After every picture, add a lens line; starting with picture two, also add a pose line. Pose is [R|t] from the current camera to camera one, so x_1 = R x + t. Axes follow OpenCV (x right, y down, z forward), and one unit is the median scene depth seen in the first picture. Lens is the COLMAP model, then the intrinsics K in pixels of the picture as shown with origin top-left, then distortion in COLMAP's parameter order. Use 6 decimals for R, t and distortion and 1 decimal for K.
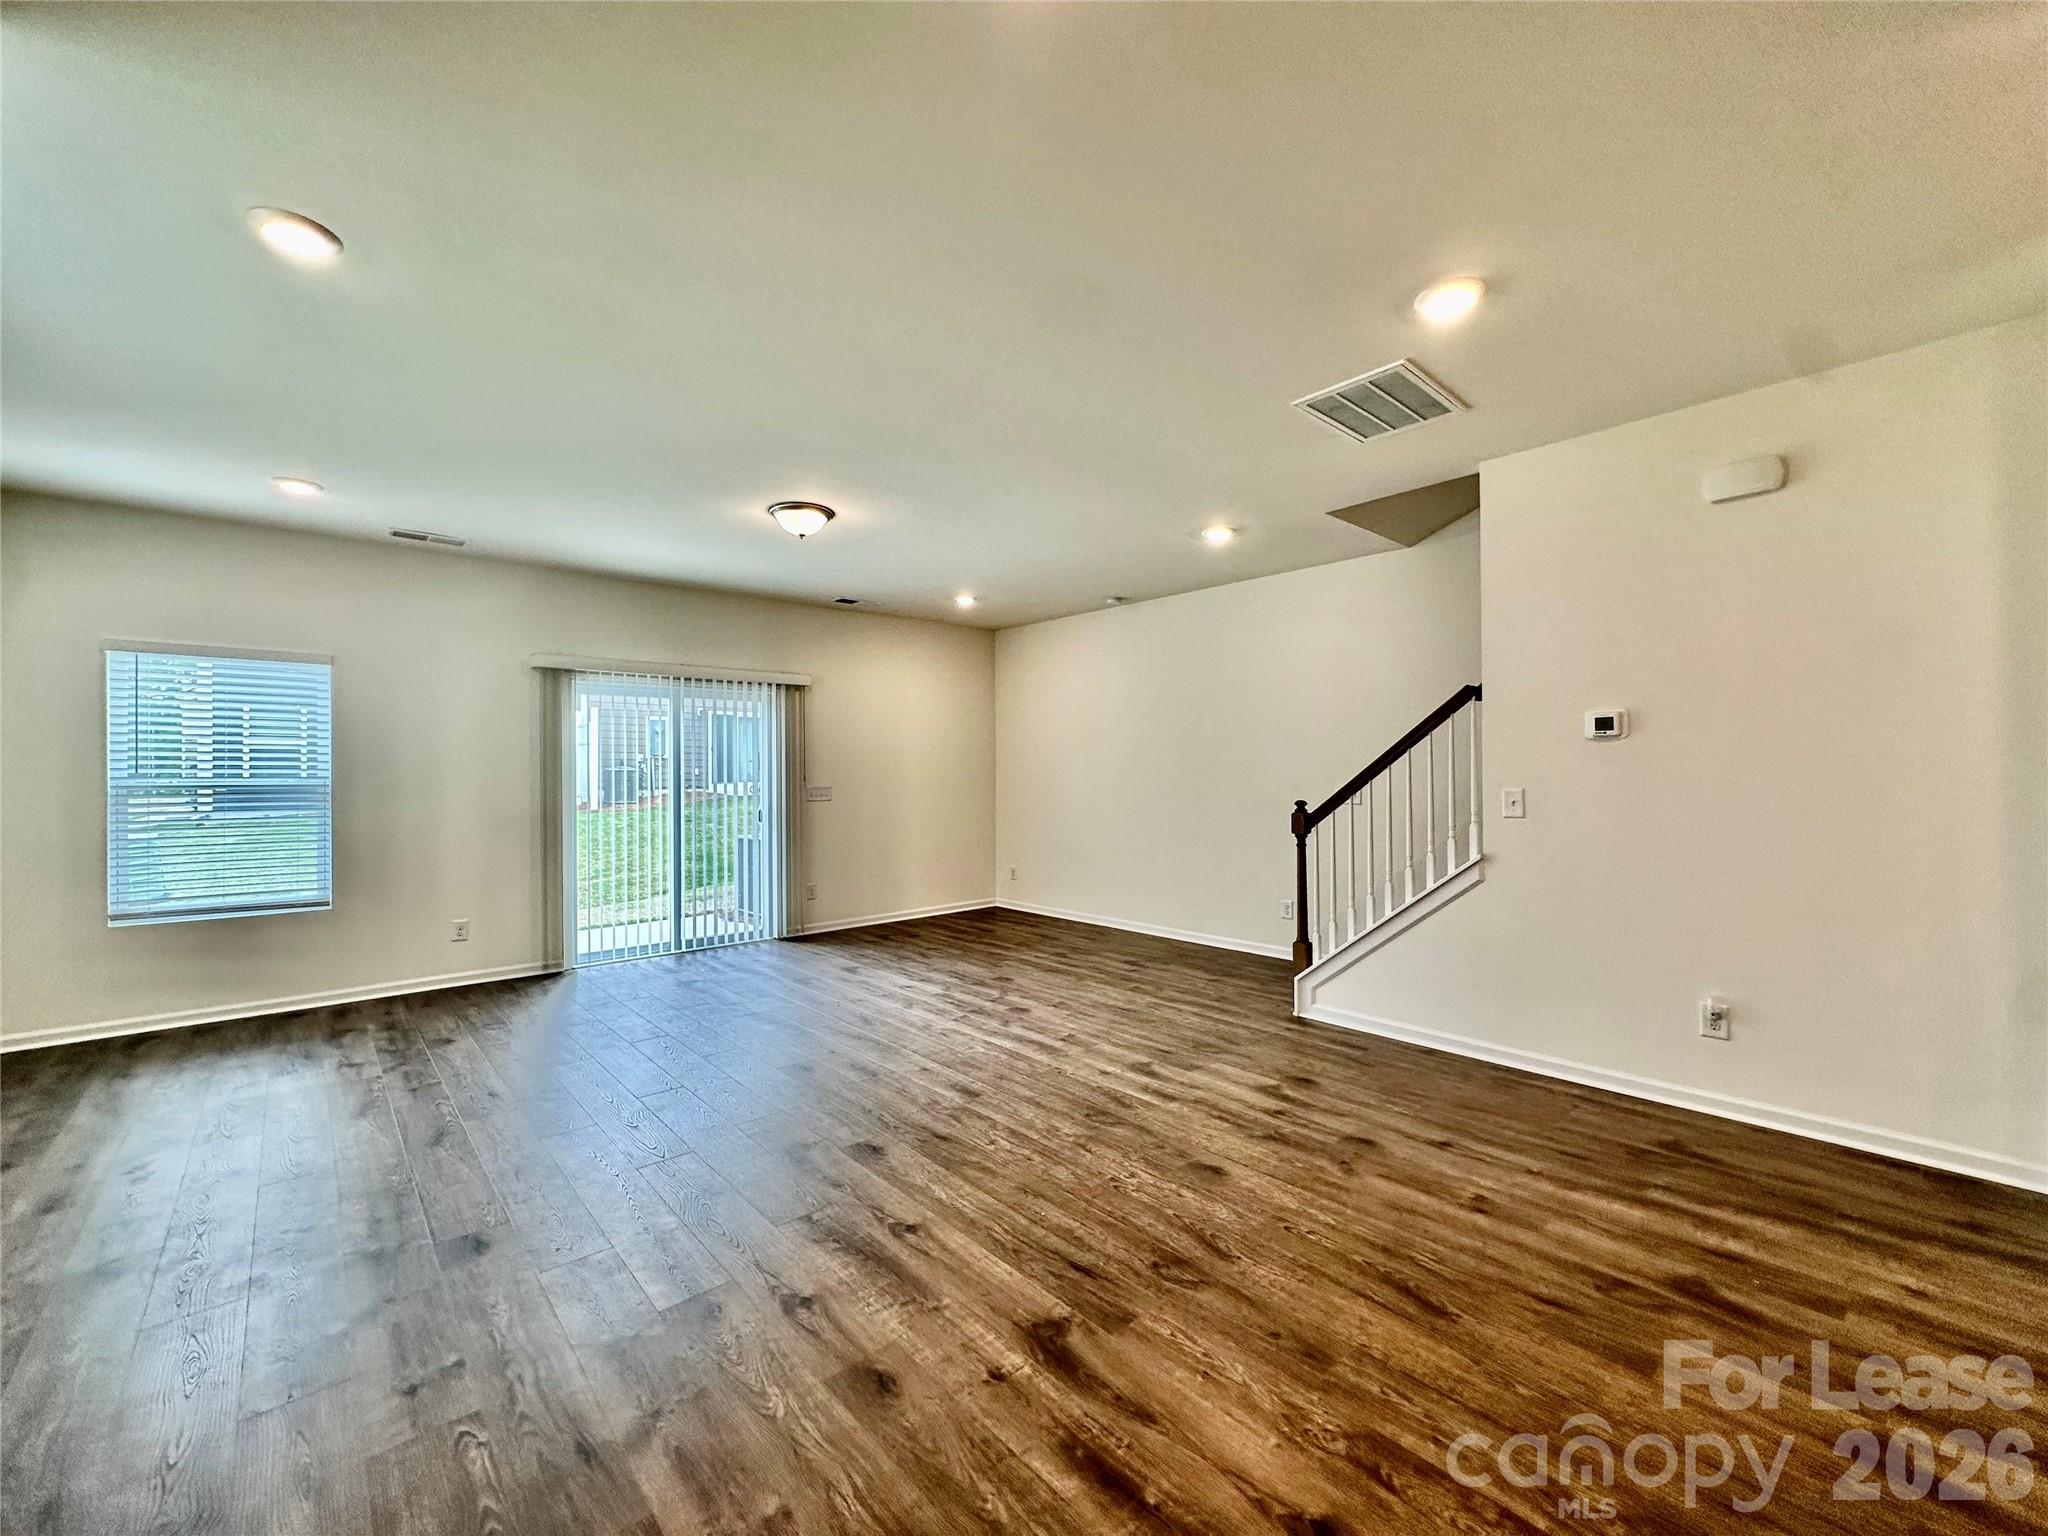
lens RADIAL K [[821.5, 0, 1024.0], [0, 821.5, 768.0], [0, 0, 1]] dist [-0.000740, -0.000111]
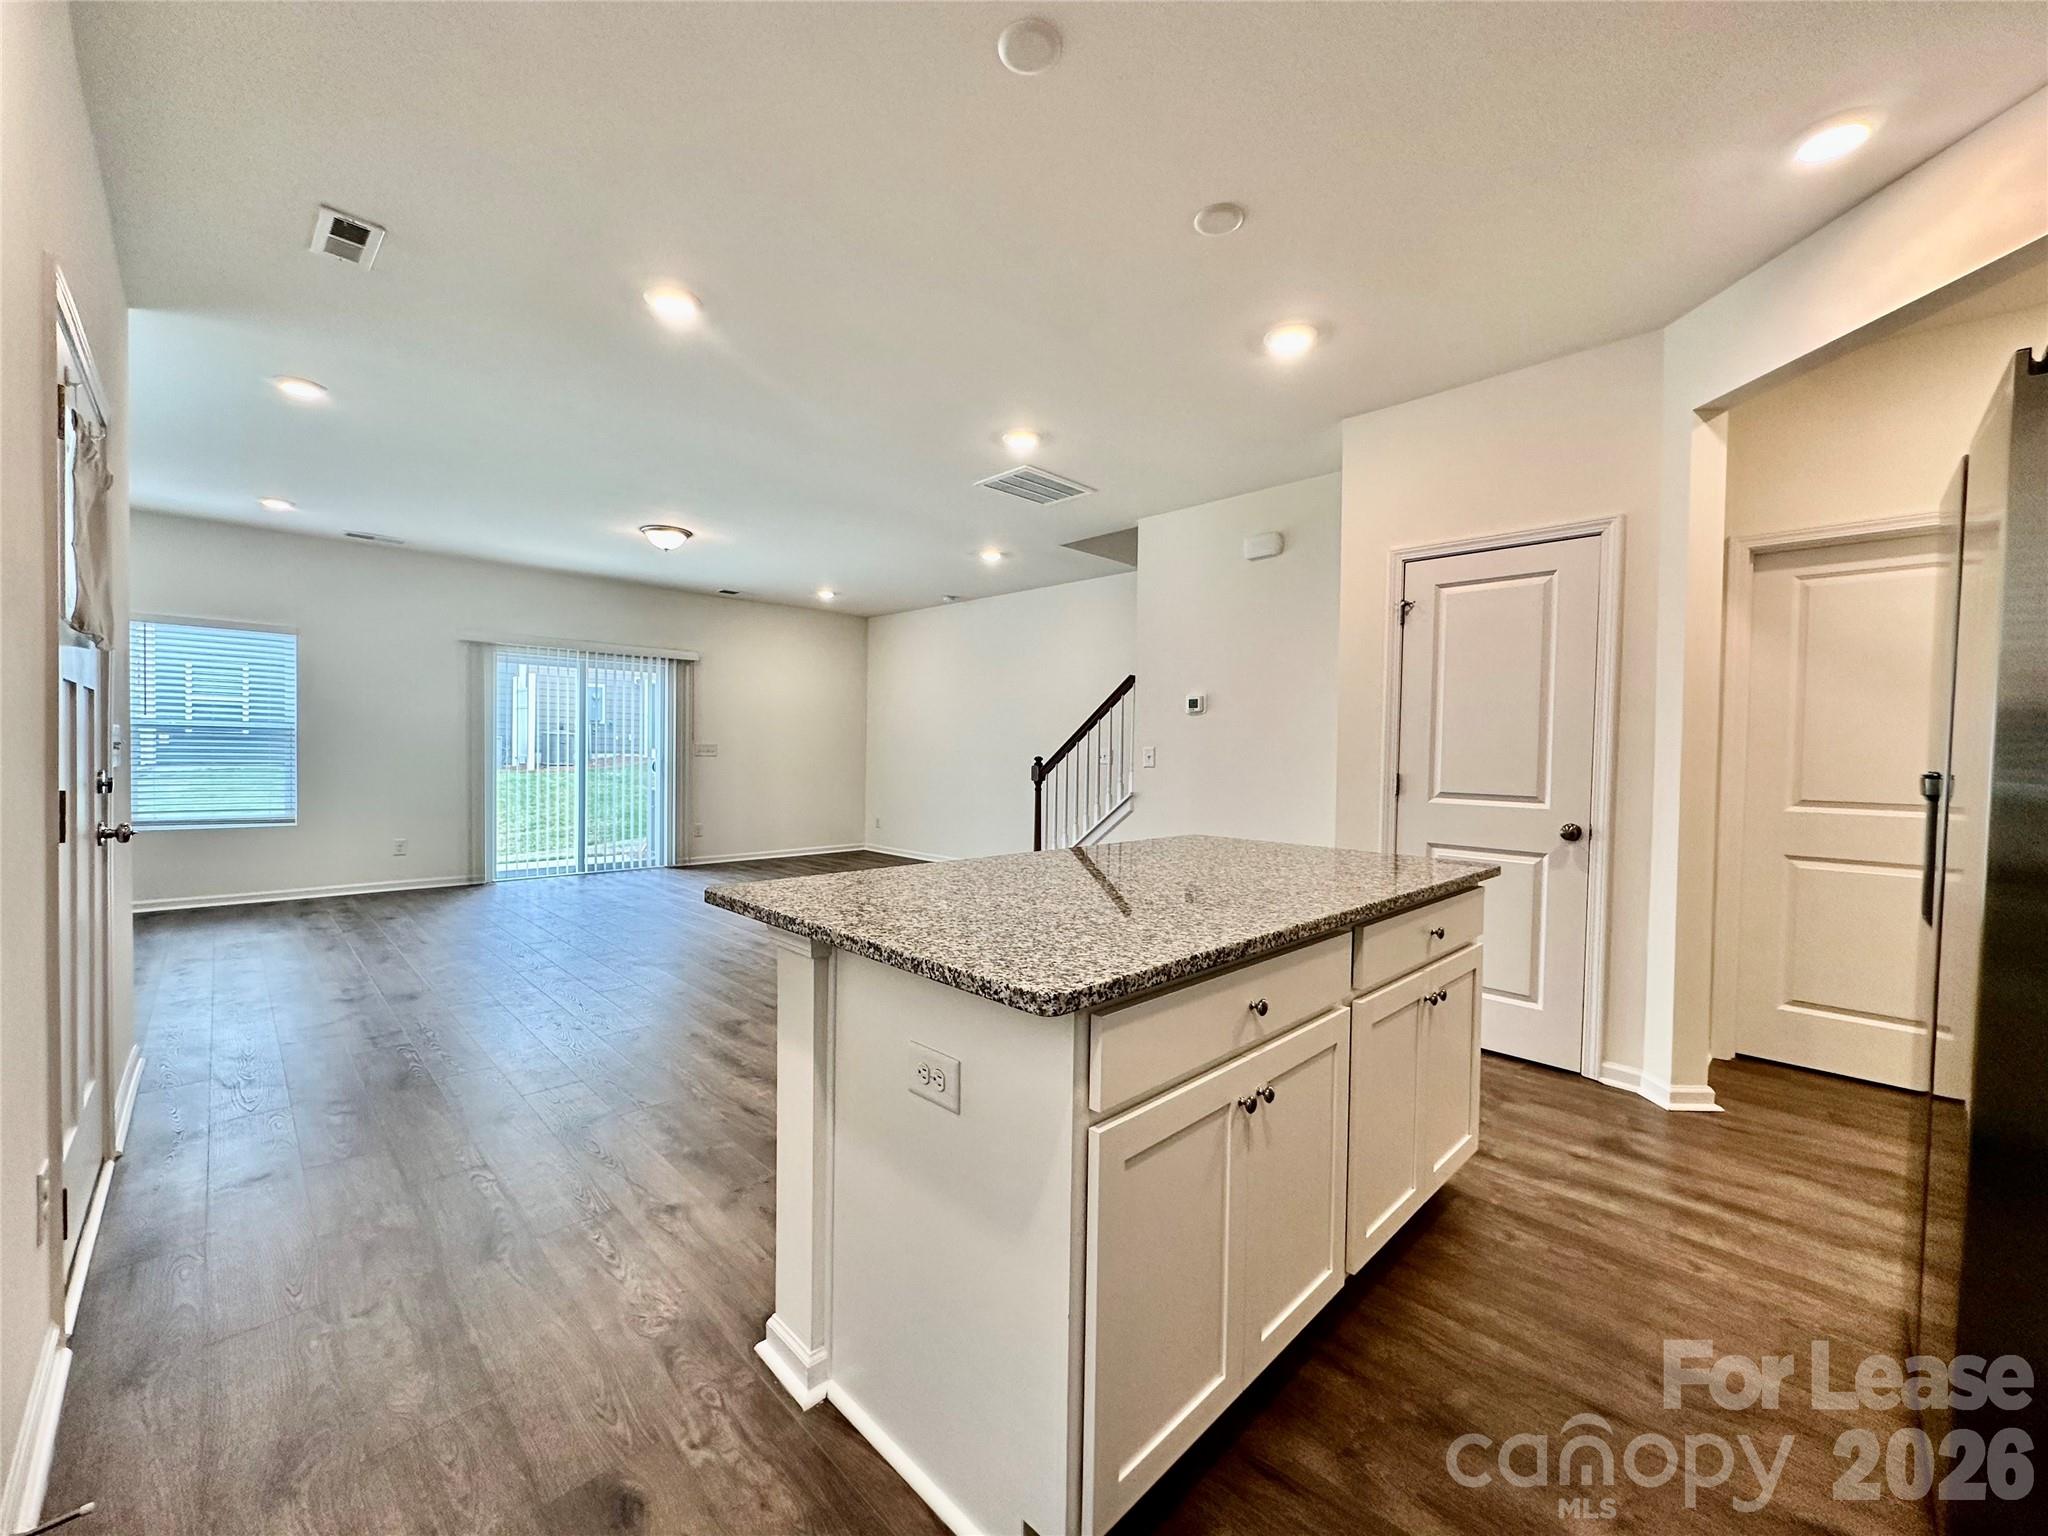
lens RADIAL K [[814.6, 0, 1015.2], [0, 814.6, 765.7], [0, 0, 1]] dist [0.000635, -0.000125]
pose [[0.998728, 0.021968, 0.045386, 0.207085], [-0.023078, 0.999444, 0.024067, 0.020156], [-0.044832, -0.025084, 0.998680, -0.303560]]
